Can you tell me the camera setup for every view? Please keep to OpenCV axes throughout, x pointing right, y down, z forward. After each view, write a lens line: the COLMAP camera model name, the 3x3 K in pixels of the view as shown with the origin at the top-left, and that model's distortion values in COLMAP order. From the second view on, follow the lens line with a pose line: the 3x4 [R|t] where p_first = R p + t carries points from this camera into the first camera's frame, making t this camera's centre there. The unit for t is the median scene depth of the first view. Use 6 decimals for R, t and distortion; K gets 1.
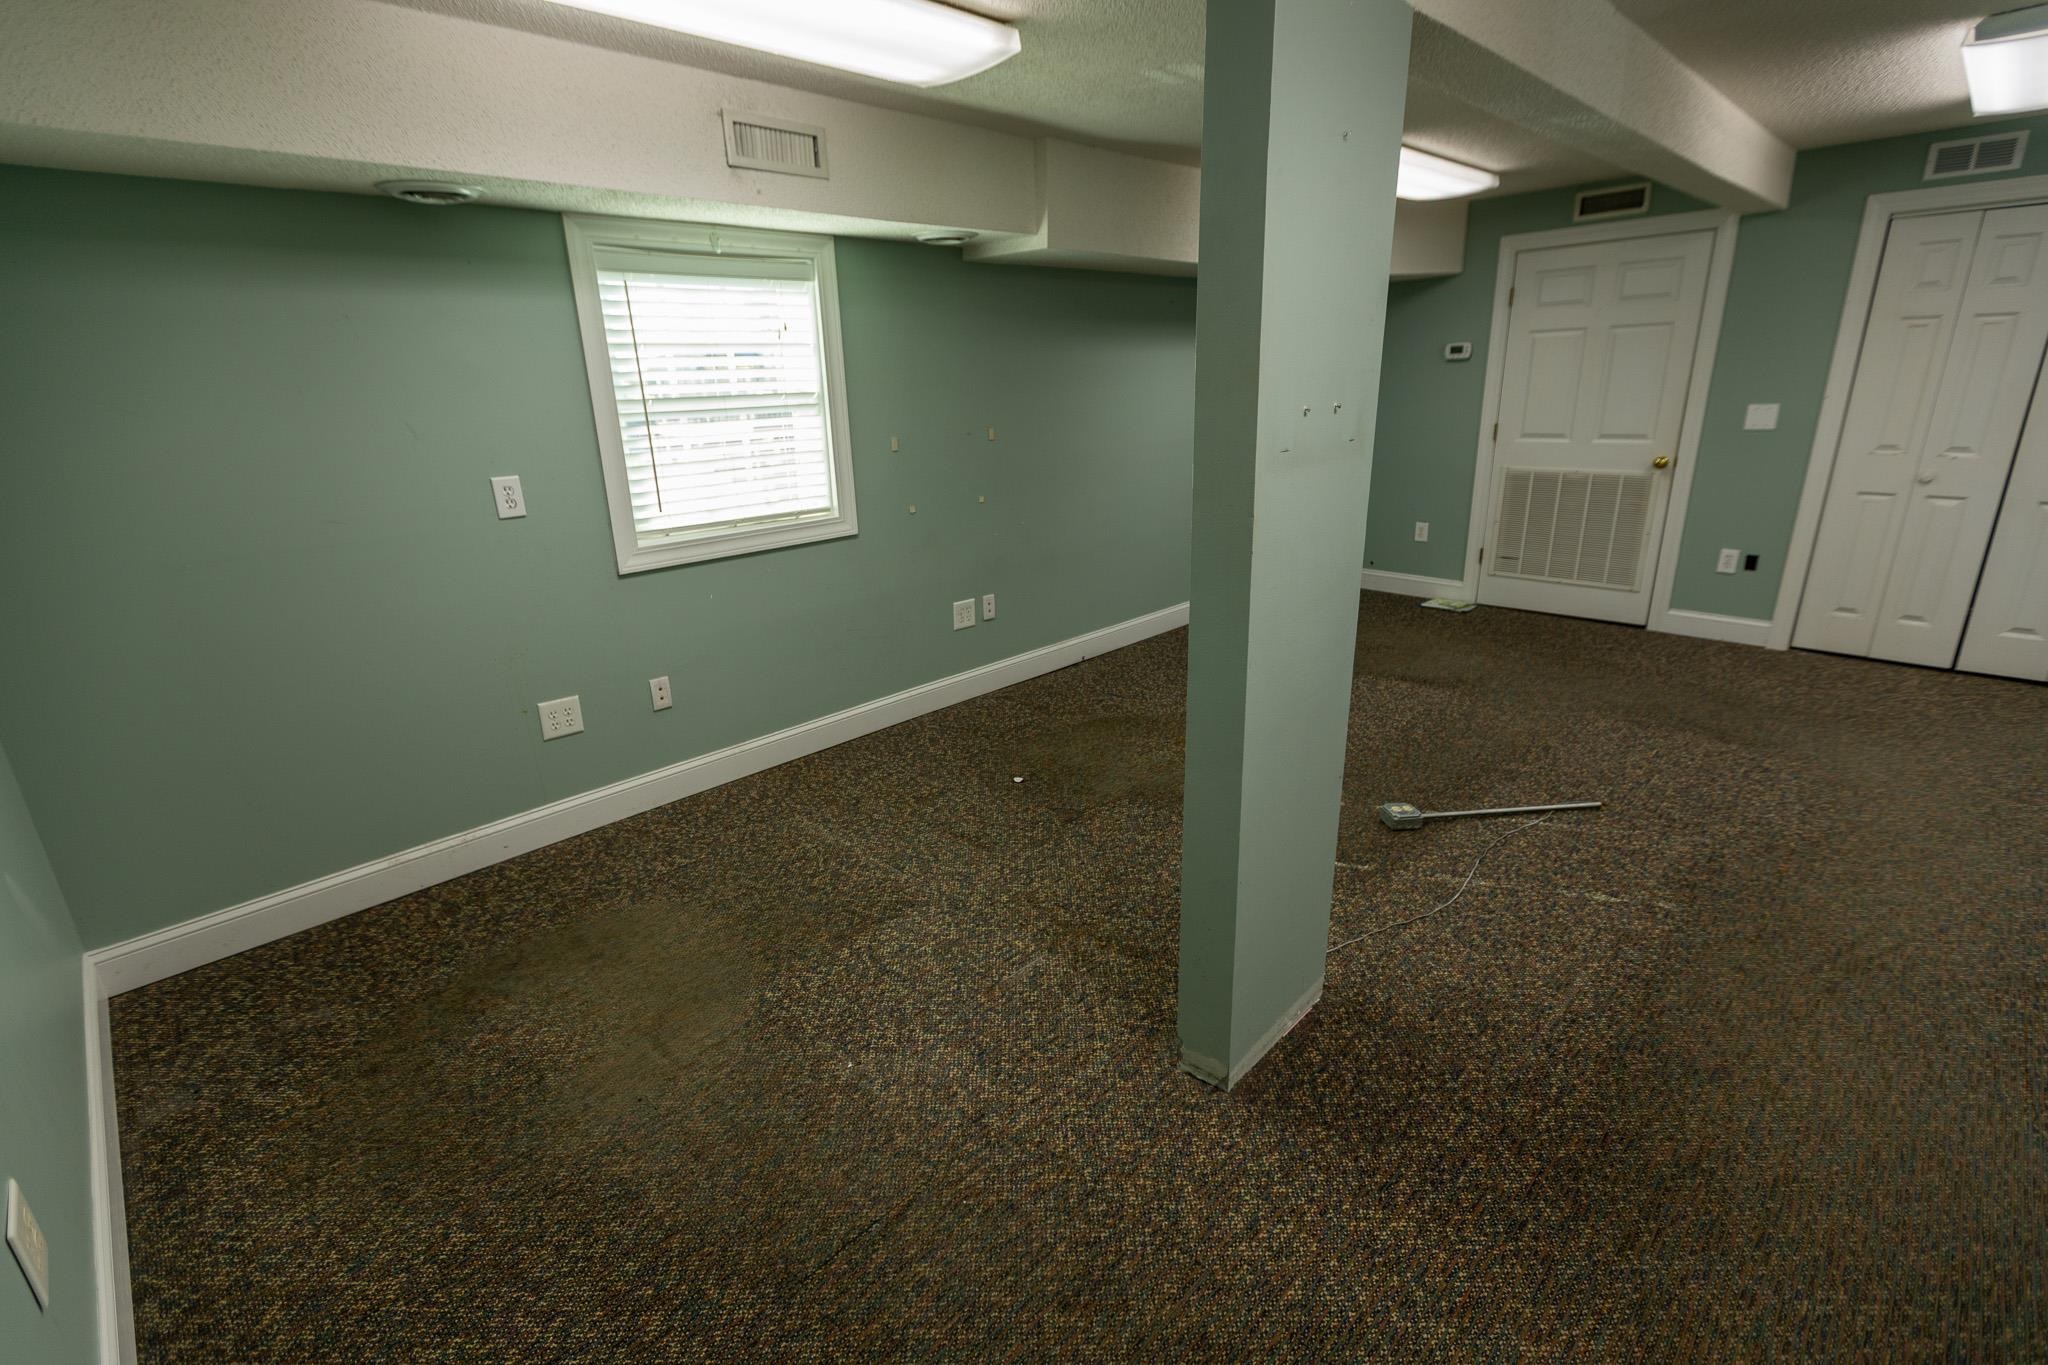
lens RADIAL K [[933.0, 0, 1021.4], [0, 933.0, 680.7], [0, 0, 1]] dist [0.003920, -0.000047]
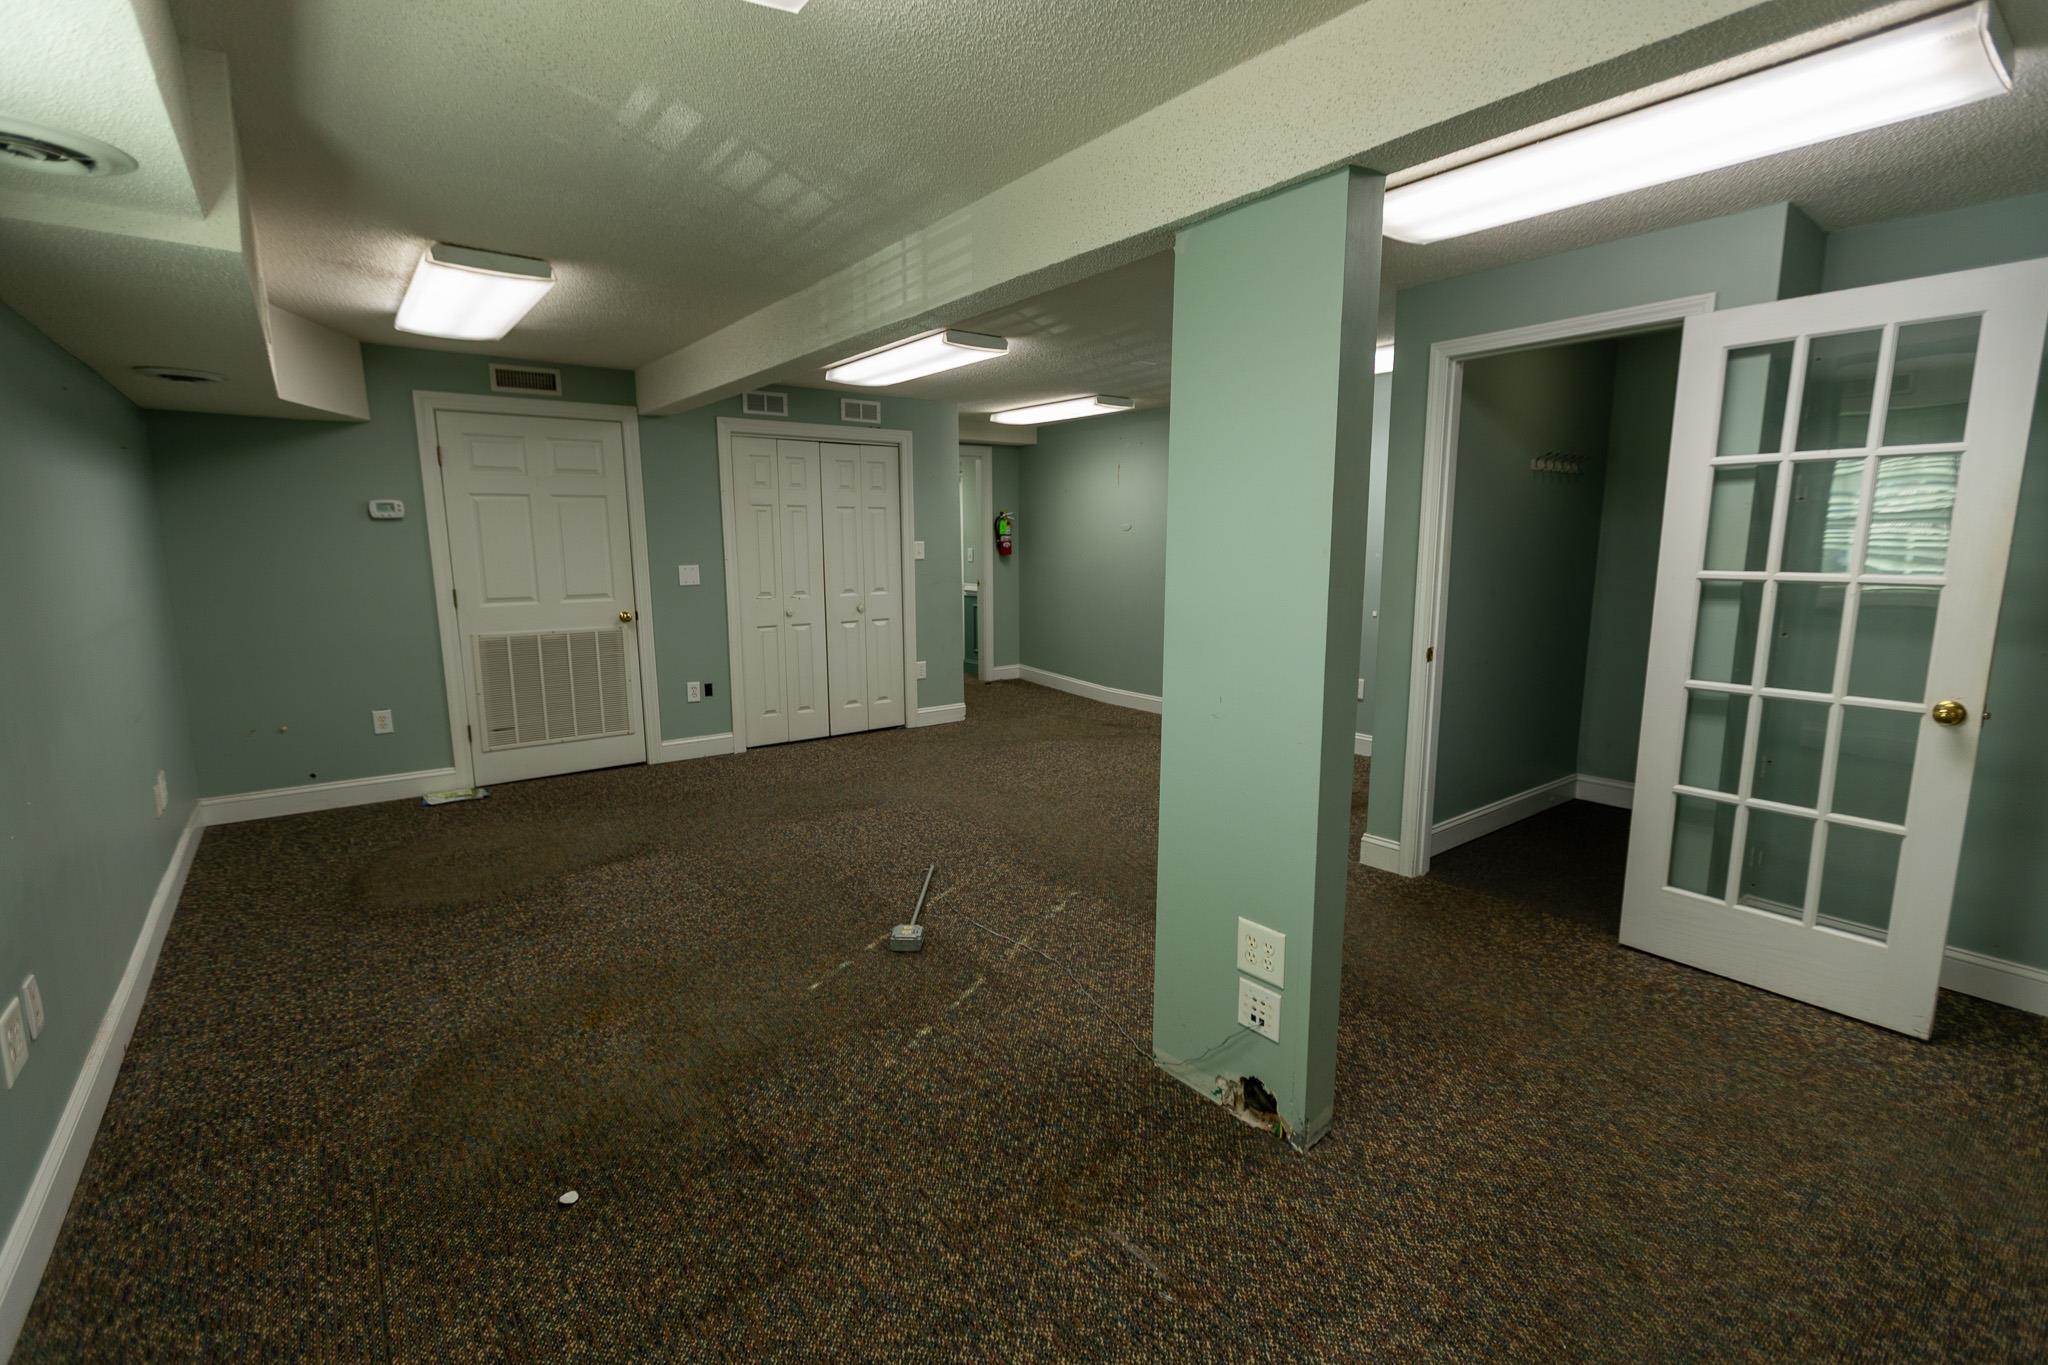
lens RADIAL K [[902.4, 0, 1021.2], [0, 902.4, 675.4], [0, 0, 1]] dist [0.002274, 0.000574]
pose [[0.128351, -0.115119, 0.985025, -0.333168], [0.308470, 0.948605, 0.070668, -0.102090], [-0.942535, 0.294781, 0.157265, 0.425958]]
